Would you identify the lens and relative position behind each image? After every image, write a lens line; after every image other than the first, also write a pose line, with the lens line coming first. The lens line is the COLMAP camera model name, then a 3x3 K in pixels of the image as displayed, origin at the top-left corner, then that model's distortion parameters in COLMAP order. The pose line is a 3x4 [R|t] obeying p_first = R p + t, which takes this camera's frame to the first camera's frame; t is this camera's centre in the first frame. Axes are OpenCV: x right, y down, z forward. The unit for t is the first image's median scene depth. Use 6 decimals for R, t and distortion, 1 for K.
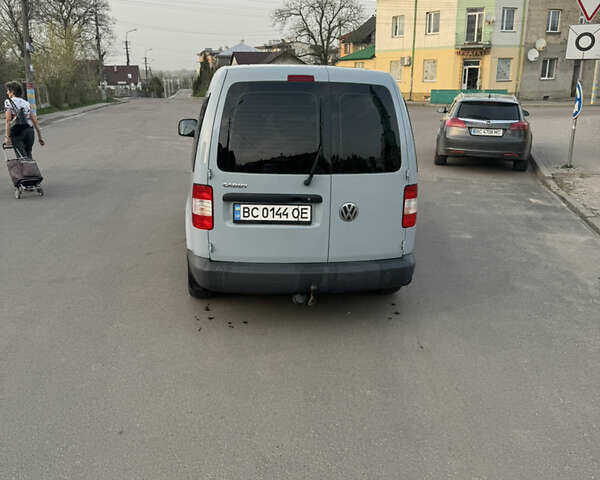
lens RADIAL K [[595.6, 0, 303.6], [0, 595.6, 228.4], [0, 0, 1]] dist [0.128935, -0.239097]
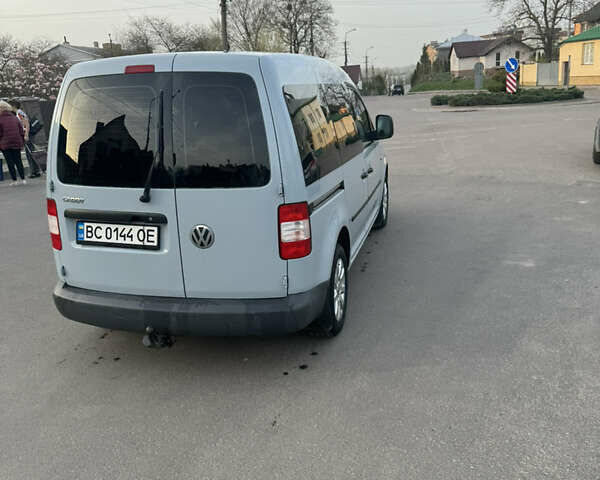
lens RADIAL K [[595.6, 0, 303.6], [0, 595.6, 228.4], [0, 0, 1]] dist [0.128935, -0.239097]
pose [[0.927030, 0.039589, -0.372891, 0.493658], [-0.036981, 0.999216, 0.014148, -0.054417], [0.373158, 0.000674, 0.927767, 0.320120]]
